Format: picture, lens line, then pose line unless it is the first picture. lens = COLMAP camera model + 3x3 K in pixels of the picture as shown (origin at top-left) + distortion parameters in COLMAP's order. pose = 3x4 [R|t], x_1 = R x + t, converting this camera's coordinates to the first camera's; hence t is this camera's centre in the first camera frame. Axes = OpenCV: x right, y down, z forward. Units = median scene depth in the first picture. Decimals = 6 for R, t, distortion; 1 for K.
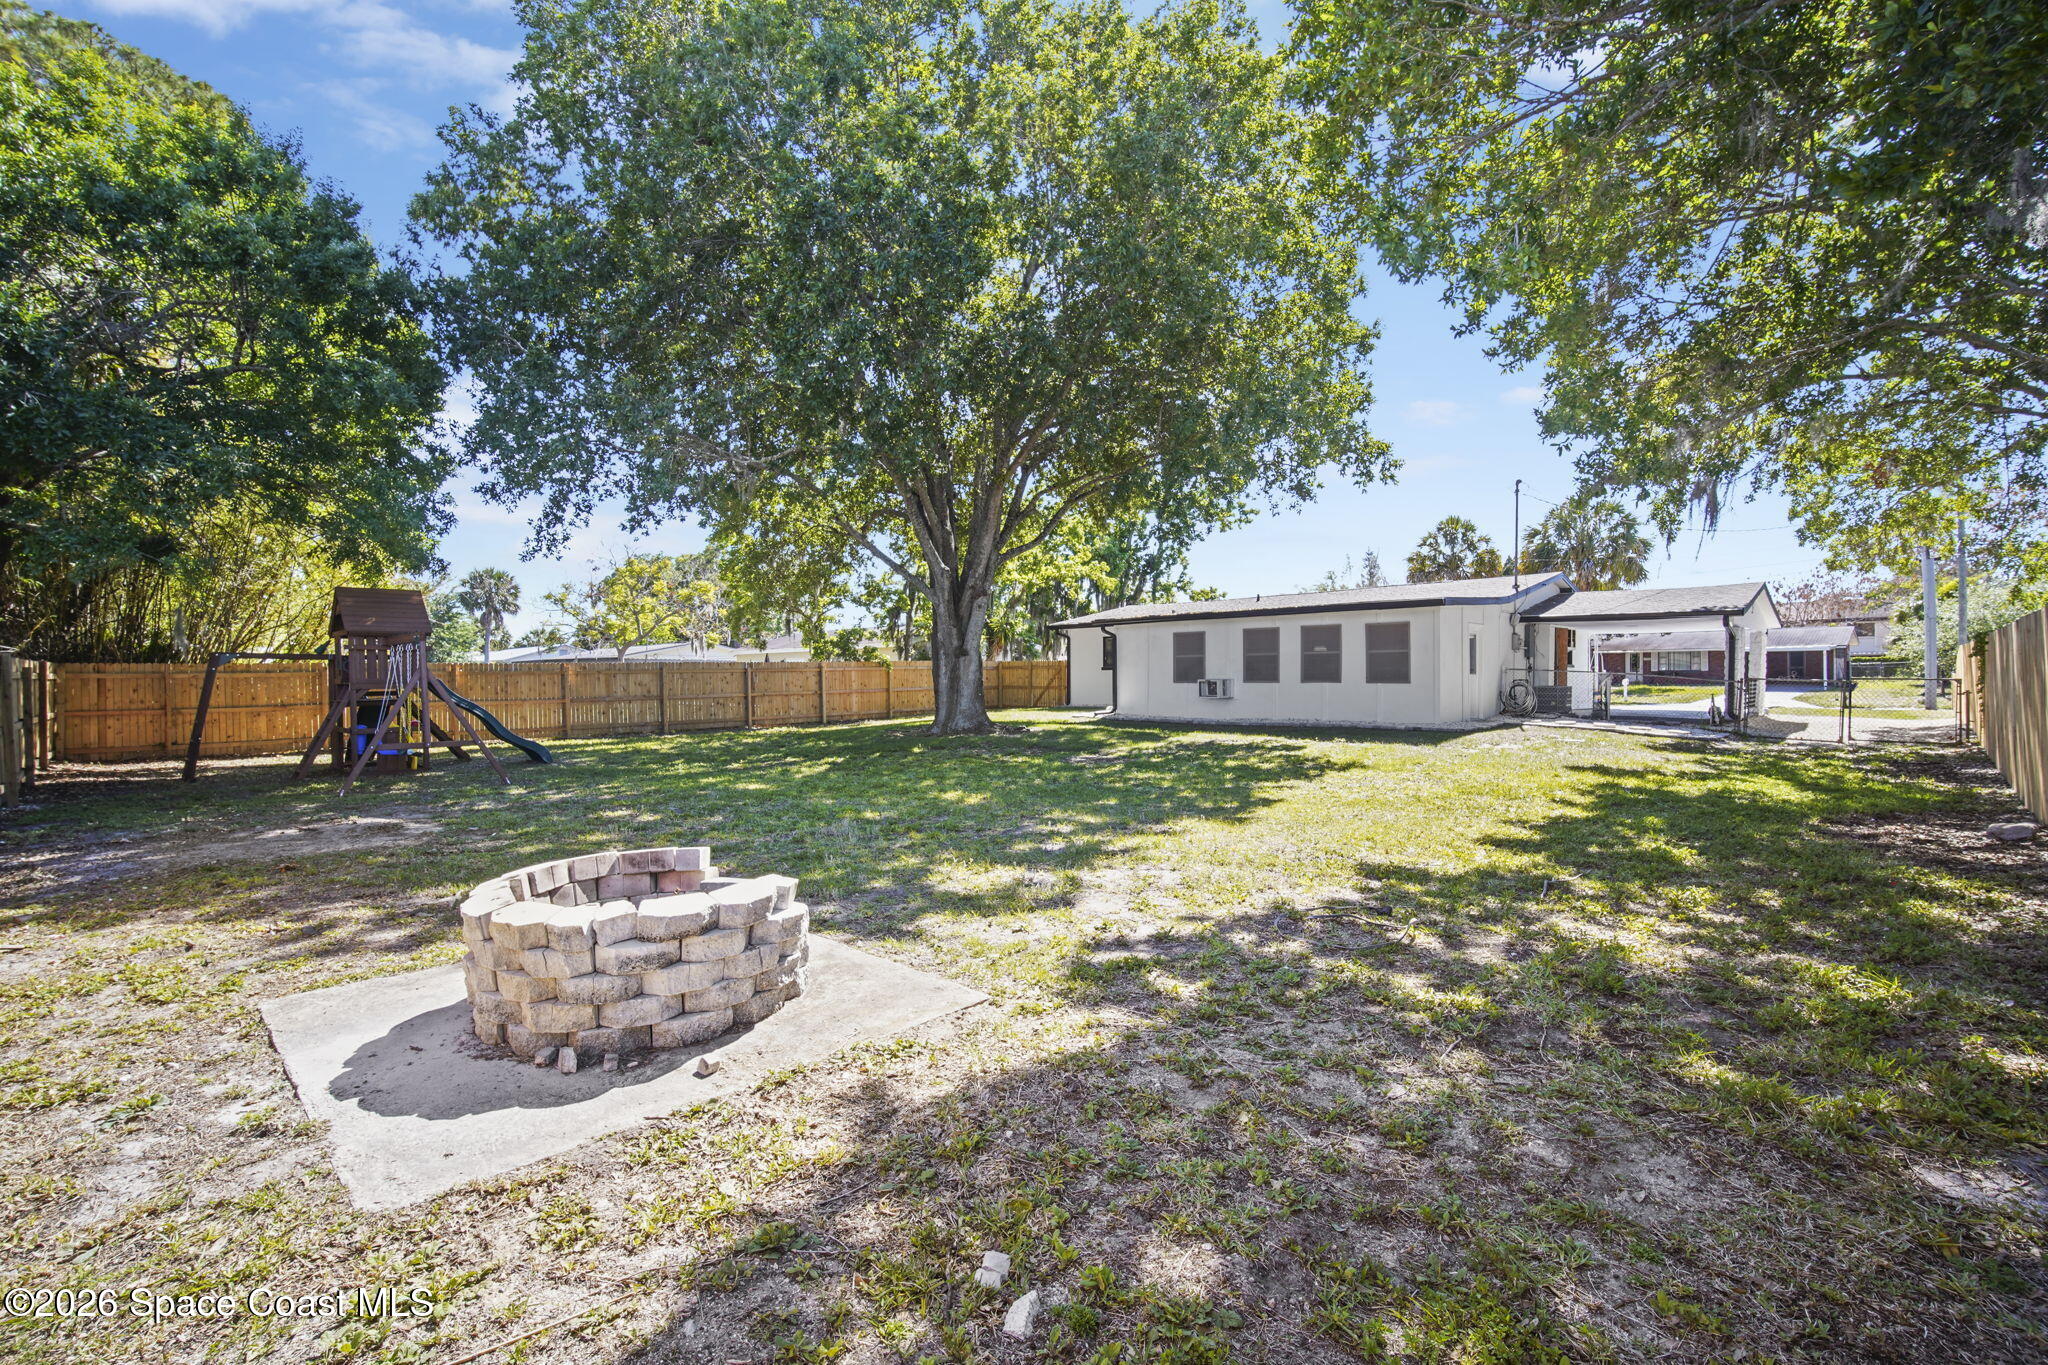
lens RADIAL K [[889.7, 0, 1029.4], [0, 889.7, 709.0], [0, 0, 1]] dist [-0.002316, -0.000317]
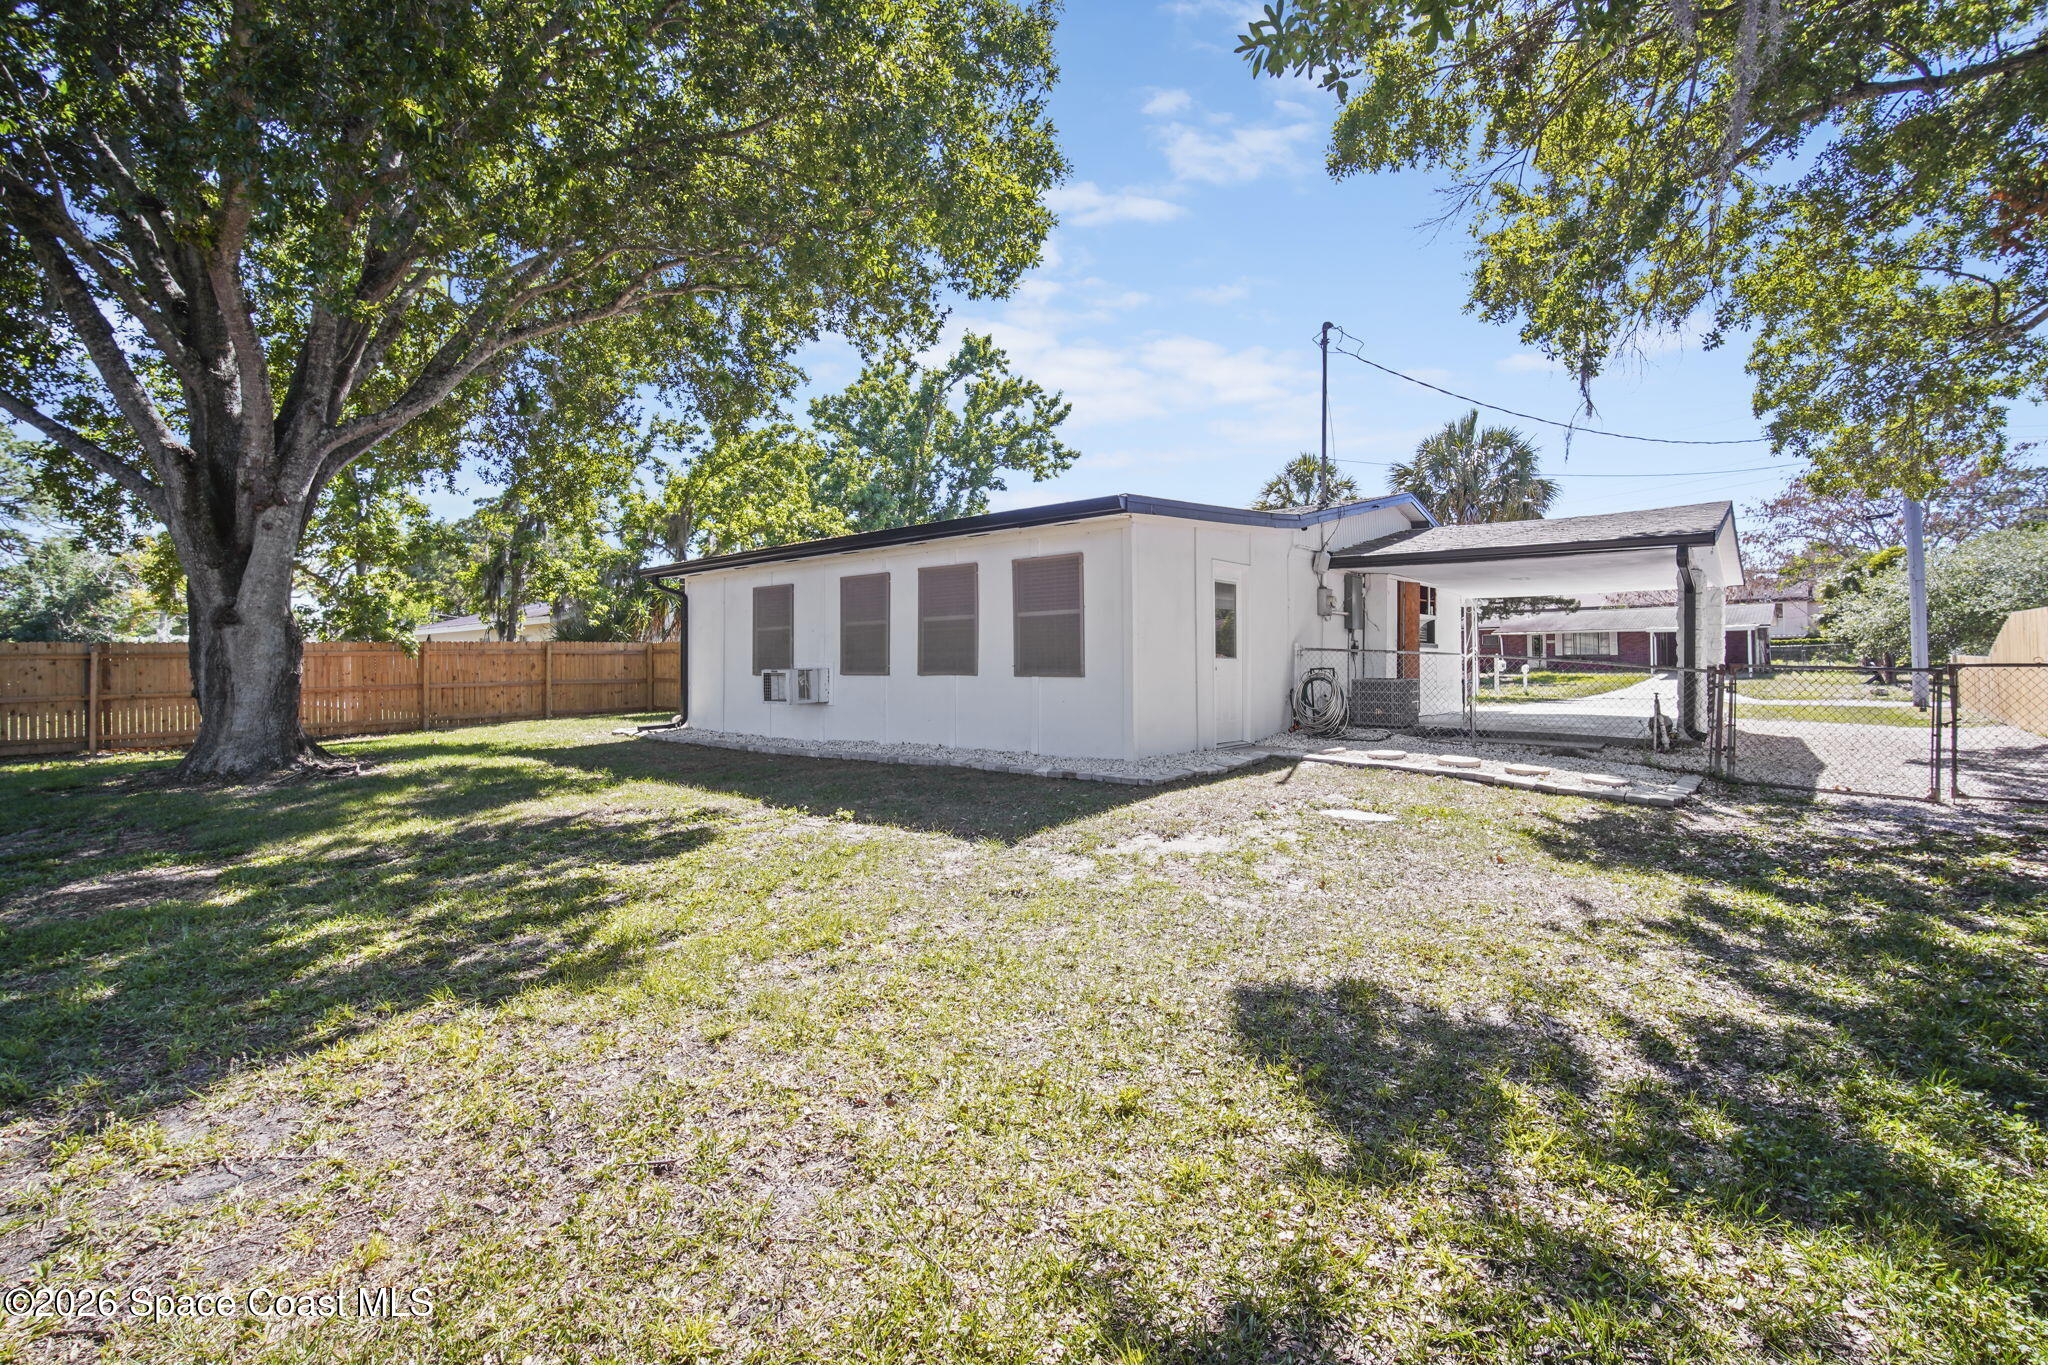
lens RADIAL K [[896.5, 0, 1020.3], [0, 896.5, 683.5], [0, 0, 1]] dist [-0.017505, 0.005567]
pose [[0.997664, -0.004882, 0.068143, 0.296152], [0.005866, 0.999881, -0.014255, -0.015173], [-0.068065, 0.014621, 0.997574, 0.417674]]
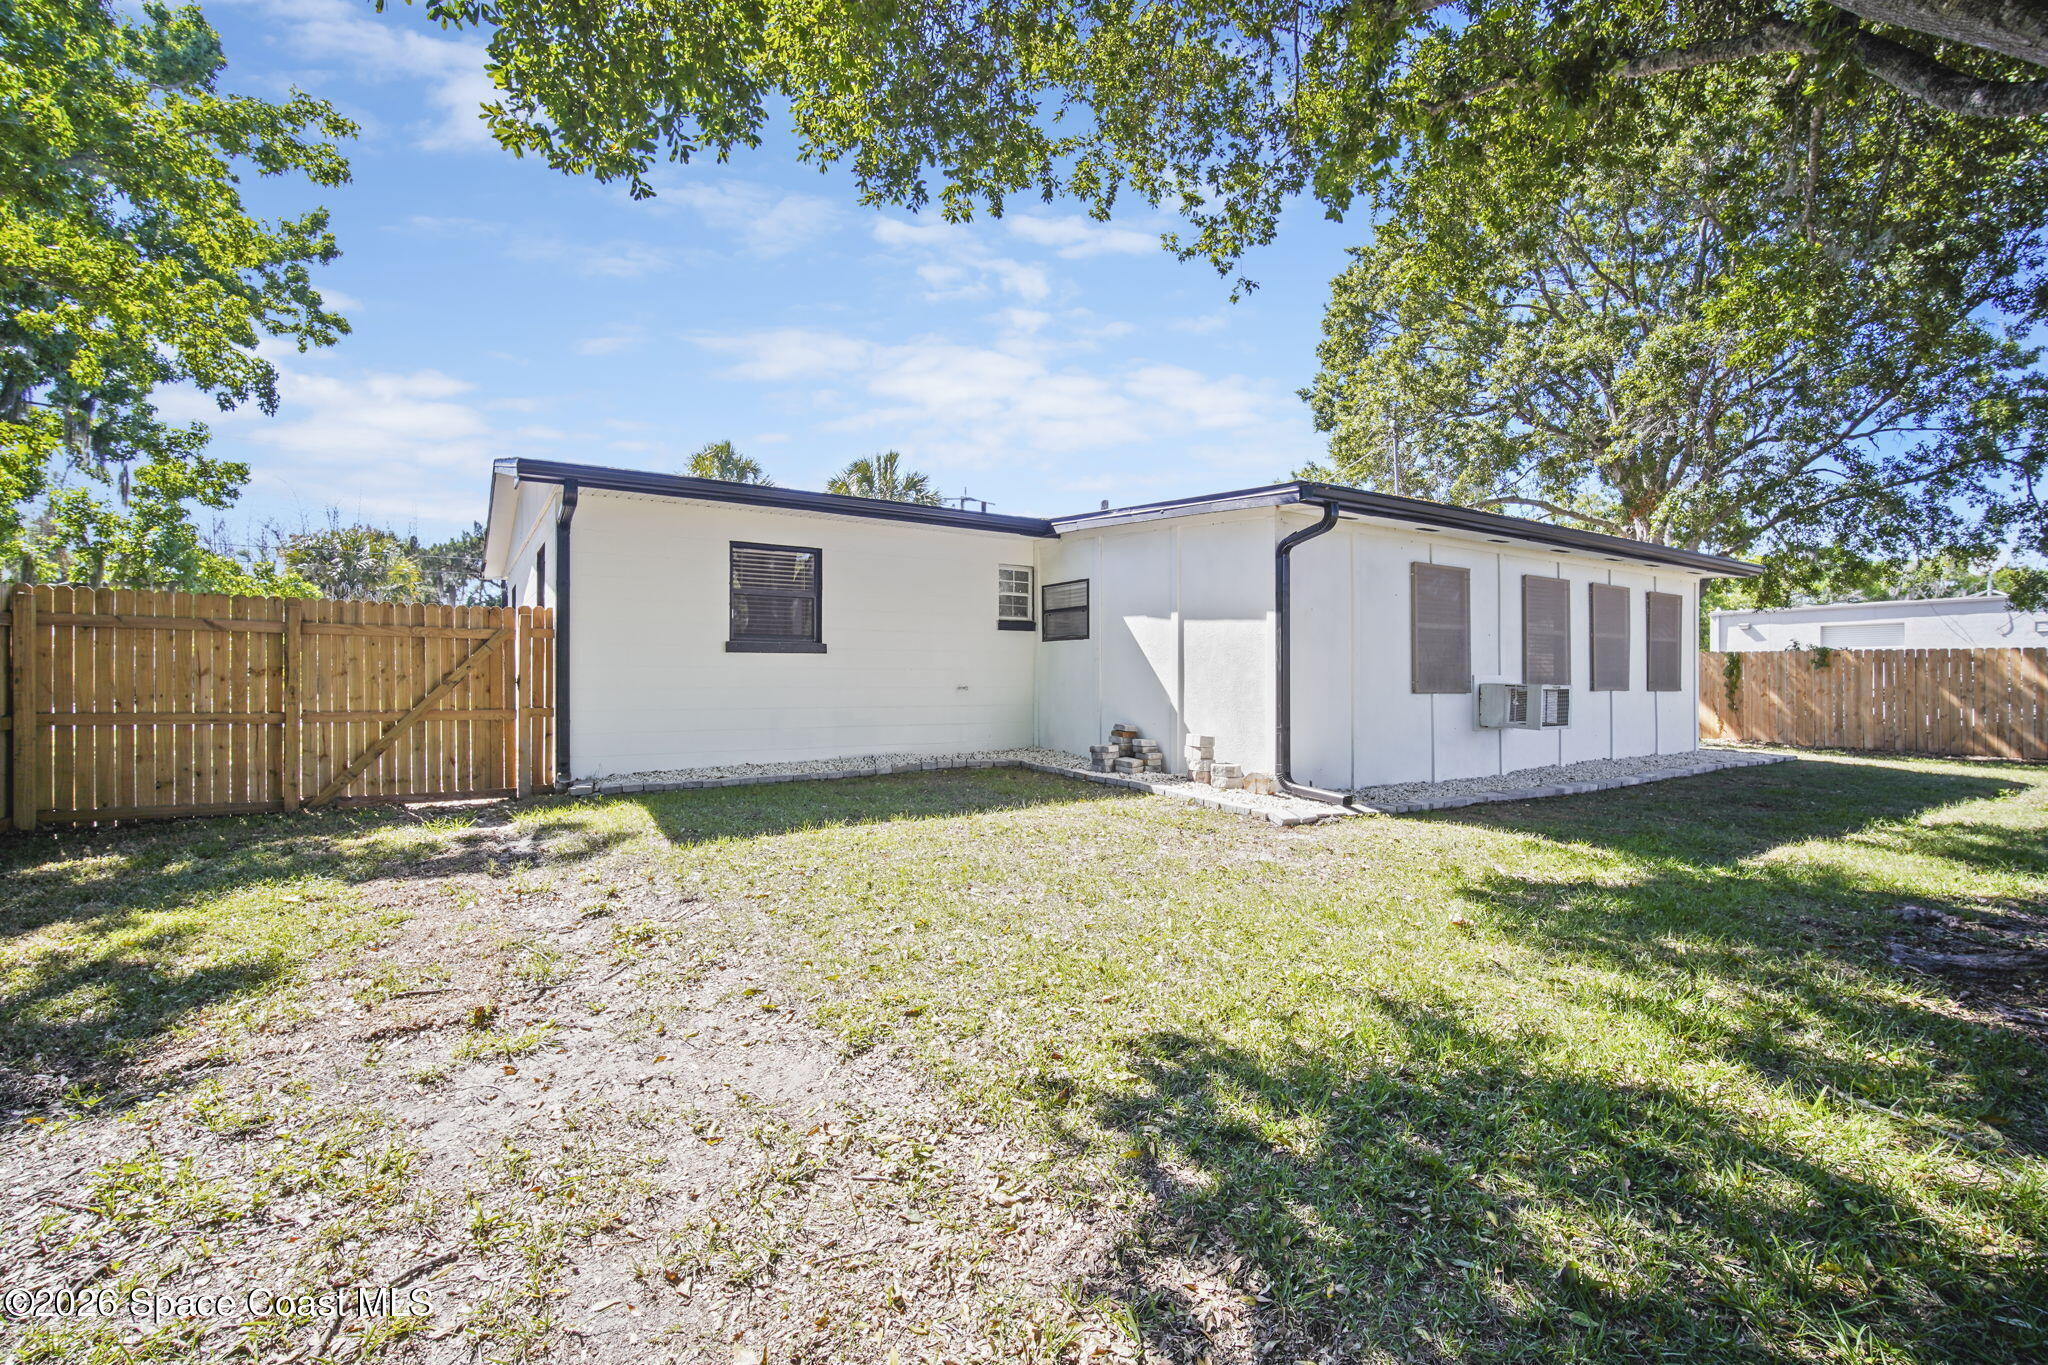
lens RADIAL K [[903.6, 0, 1019.6], [0, 903.6, 675.1], [0, 0, 1]] dist [-0.014269, 0.003820]
pose [[0.212014, 0.009071, 0.977225, -0.253317], [0.032674, 0.999332, -0.016365, -0.036335], [-0.976720, 0.035399, 0.211576, 1.094664]]
